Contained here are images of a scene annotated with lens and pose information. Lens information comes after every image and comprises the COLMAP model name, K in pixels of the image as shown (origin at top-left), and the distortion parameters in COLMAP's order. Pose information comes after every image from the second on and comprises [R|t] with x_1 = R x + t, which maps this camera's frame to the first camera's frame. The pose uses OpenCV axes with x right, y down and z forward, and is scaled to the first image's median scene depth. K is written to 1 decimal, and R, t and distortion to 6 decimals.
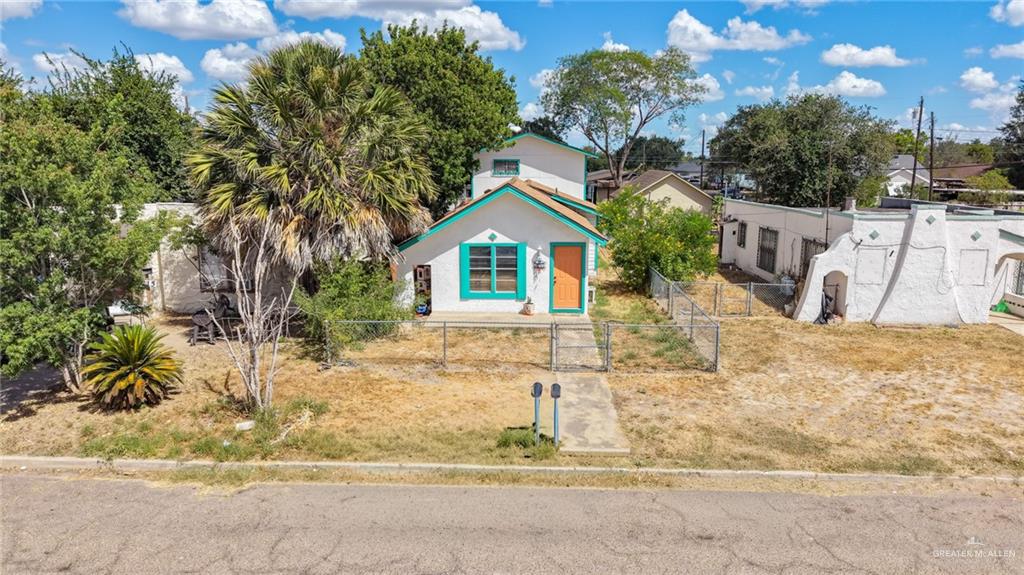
lens RADIAL K [[681.7, 0, 511.3], [0, 681.7, 300.4], [0, 0, 1]] dist [0.042376, -0.038401]
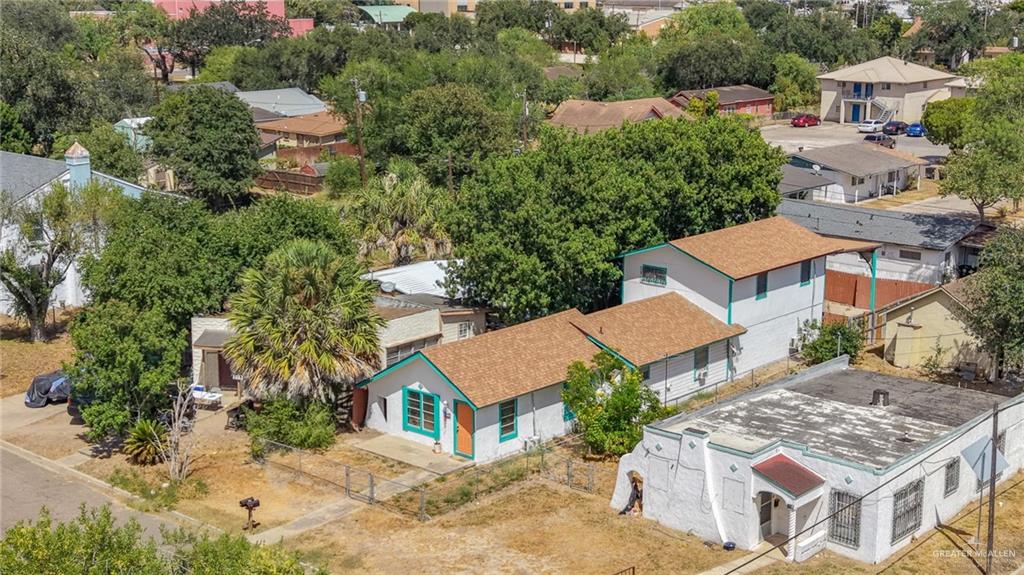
lens RADIAL K [[1455.7, 0, 510.7], [0, 1455.7, 285.5], [0, 0, 1]] dist [0.088069, 0.000000]
pose [[0.767545, 0.136601, -0.626271, 1.783326], [-0.127001, 0.990068, 0.060303, -0.465961], [0.628288, 0.033252, 0.777270, -1.018583]]
